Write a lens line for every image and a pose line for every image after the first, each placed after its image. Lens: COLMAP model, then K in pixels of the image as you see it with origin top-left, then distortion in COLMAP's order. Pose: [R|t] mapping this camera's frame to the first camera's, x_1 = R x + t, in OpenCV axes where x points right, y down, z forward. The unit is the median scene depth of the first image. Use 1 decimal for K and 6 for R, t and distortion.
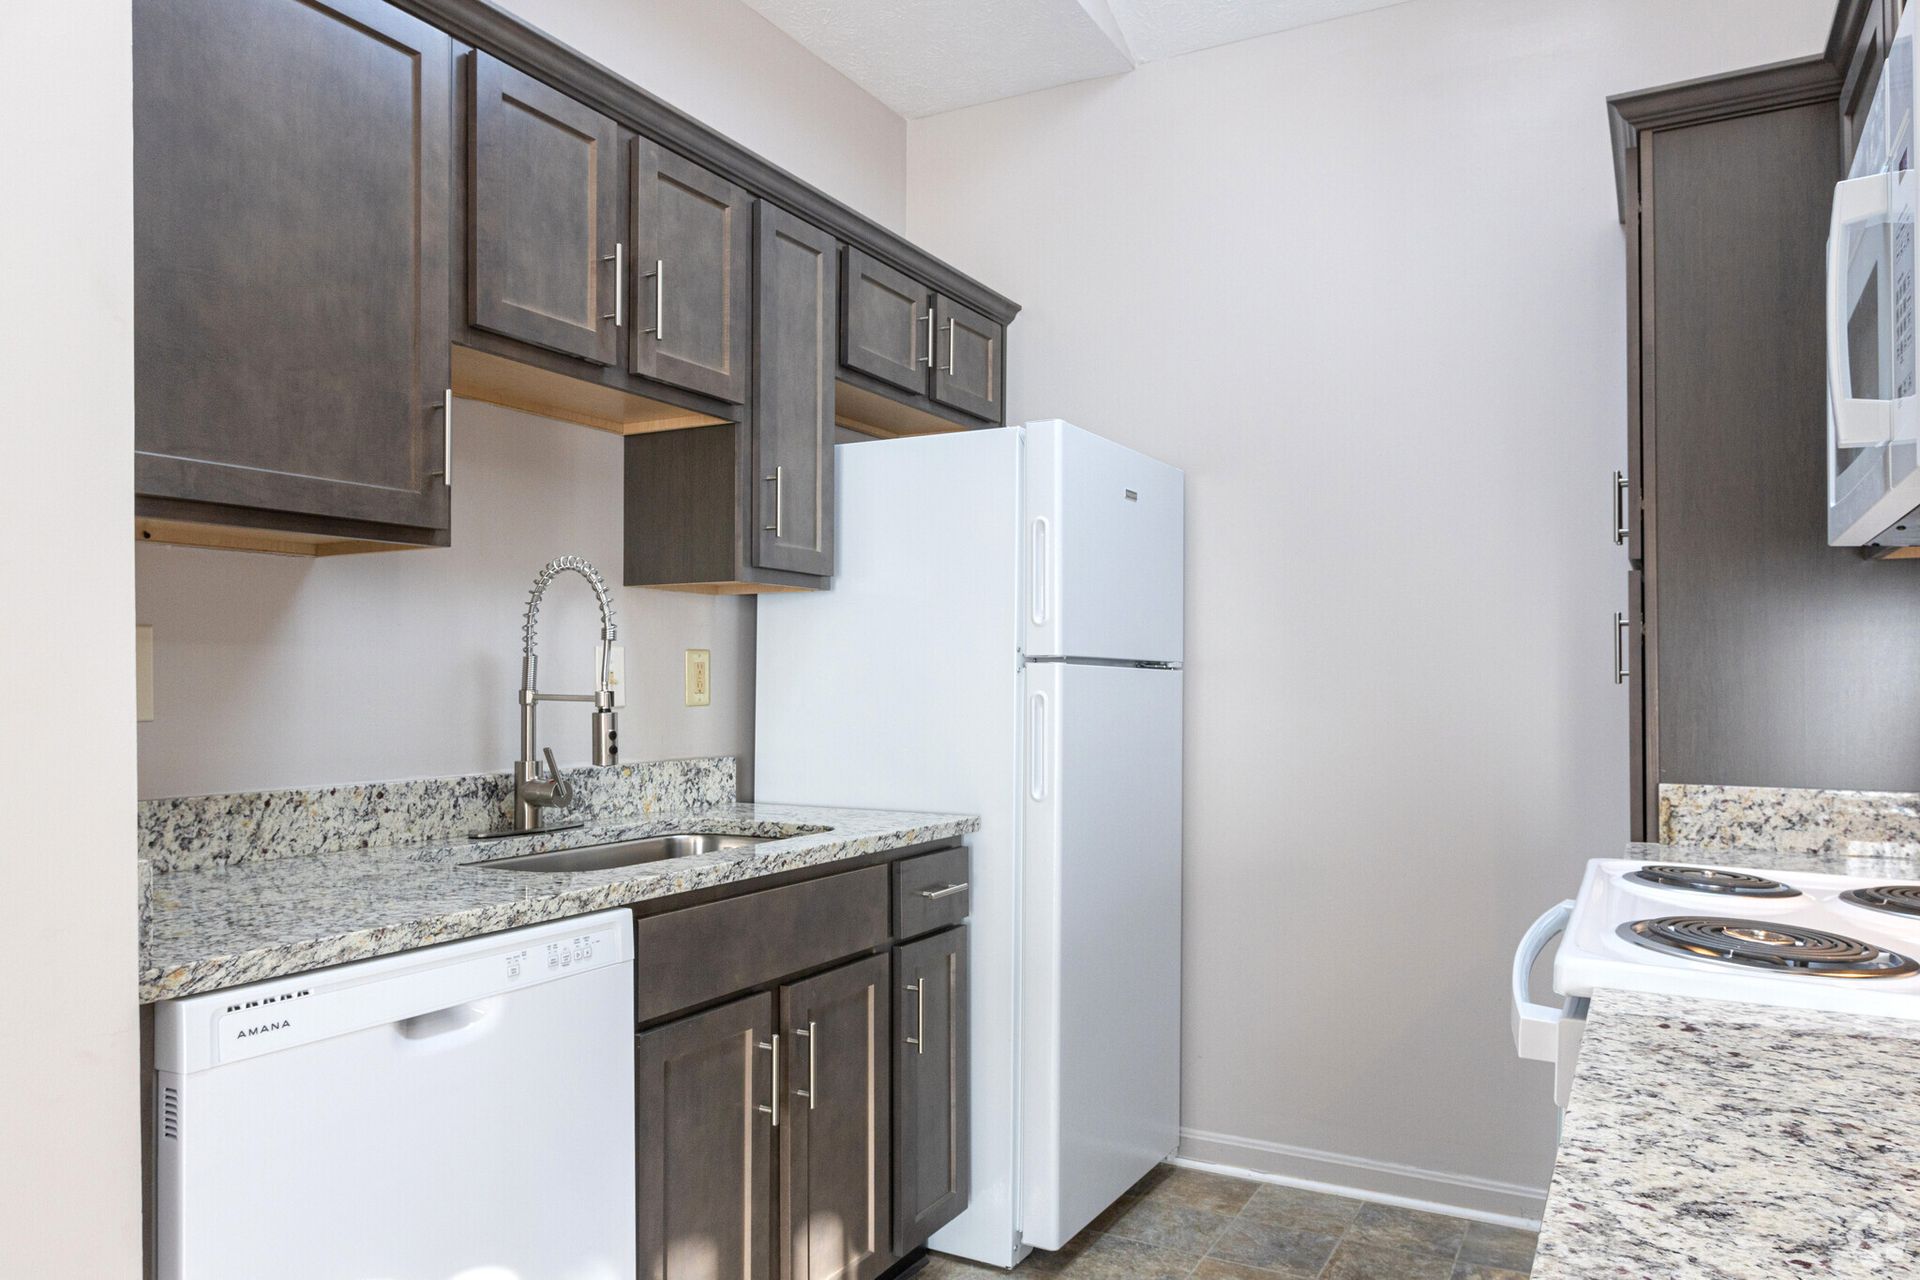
lens RADIAL K [[1284.8, 0, 960.8], [0, 1284.8, 651.3], [0, 0, 1]] dist [0.006091, 0.000953]
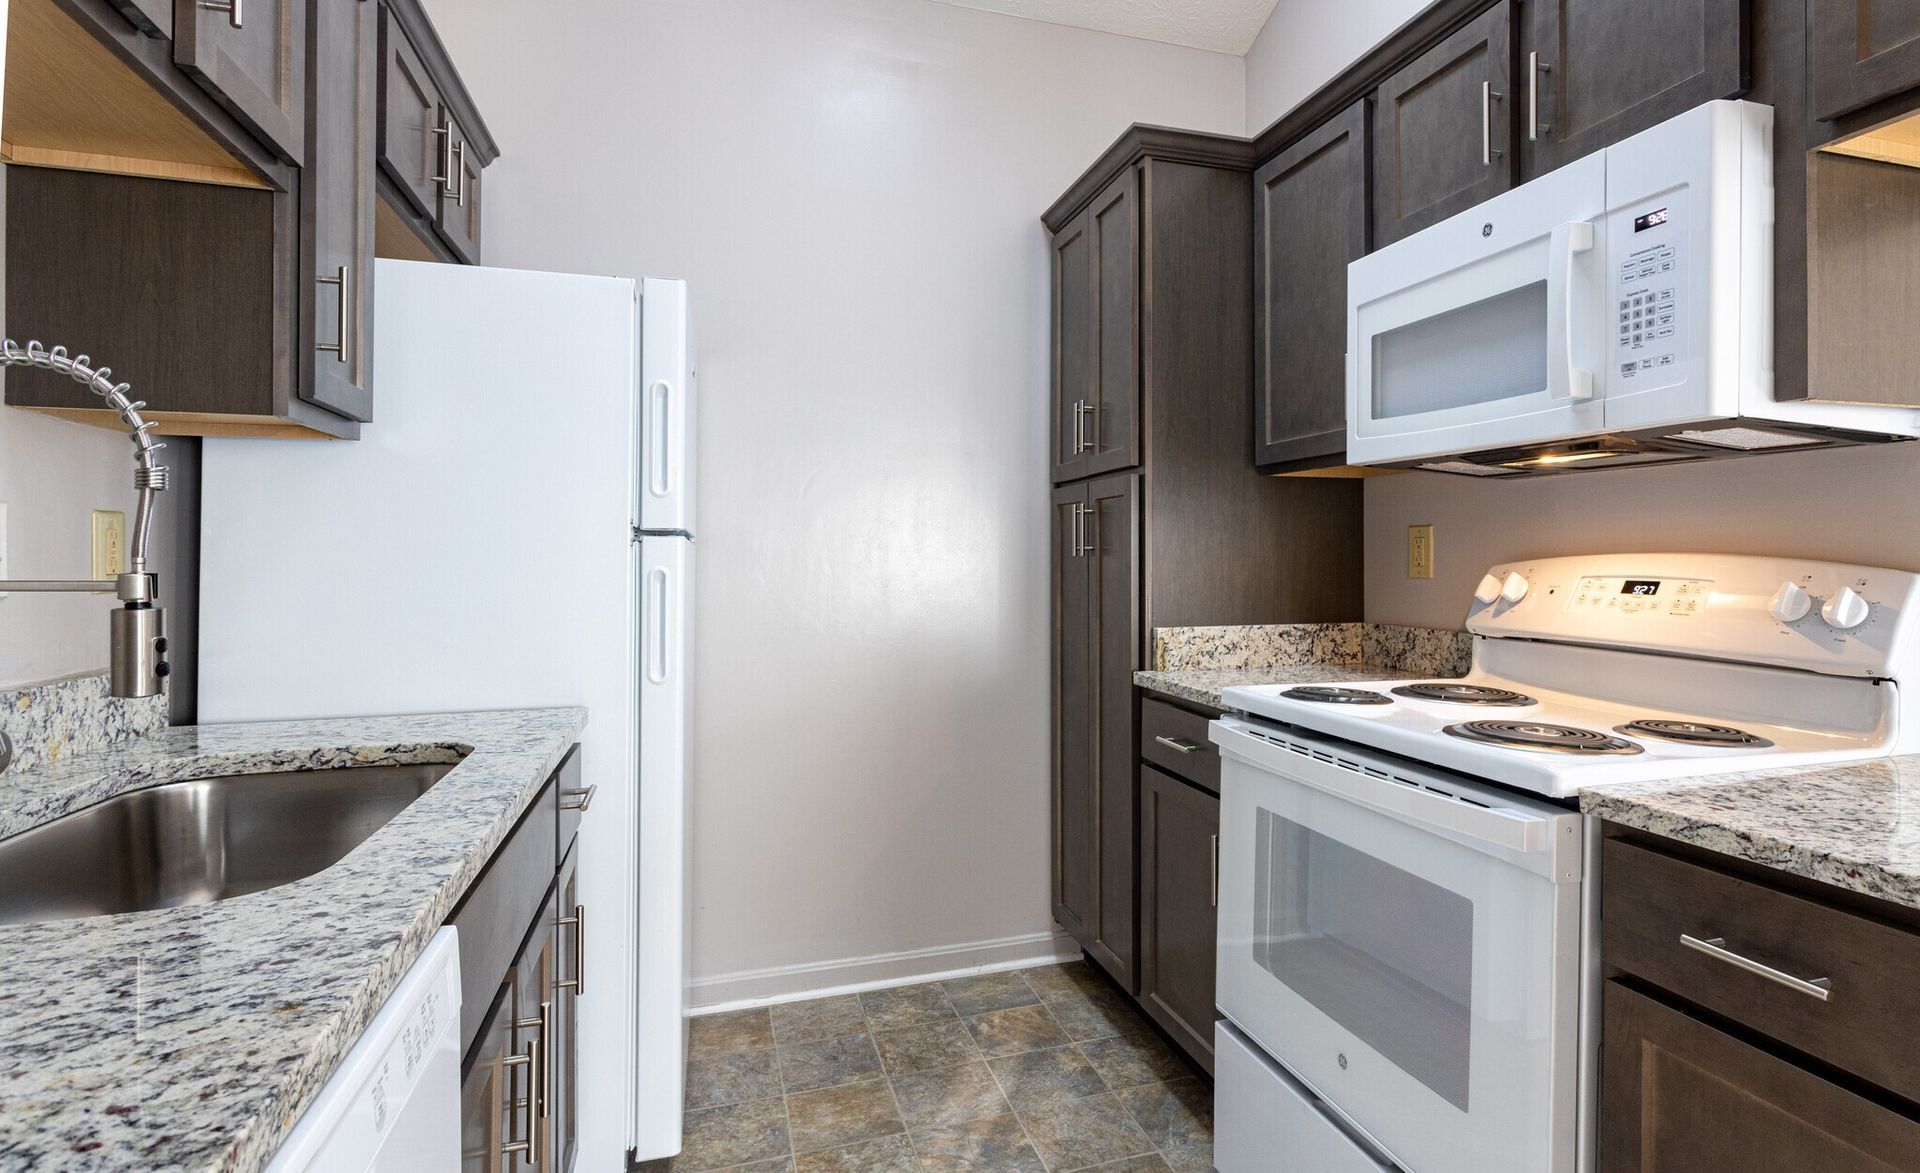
lens RADIAL K [[974.8, 0, 1007.1], [0, 974.8, 547.2], [0, 0, 1]] dist [0.012415, -0.001029]
pose [[0.693612, 0.003923, 0.720338, -0.285861], [-0.014687, 0.999854, 0.008696, 0.007467], [-0.720199, -0.016611, 0.693568, 0.334315]]
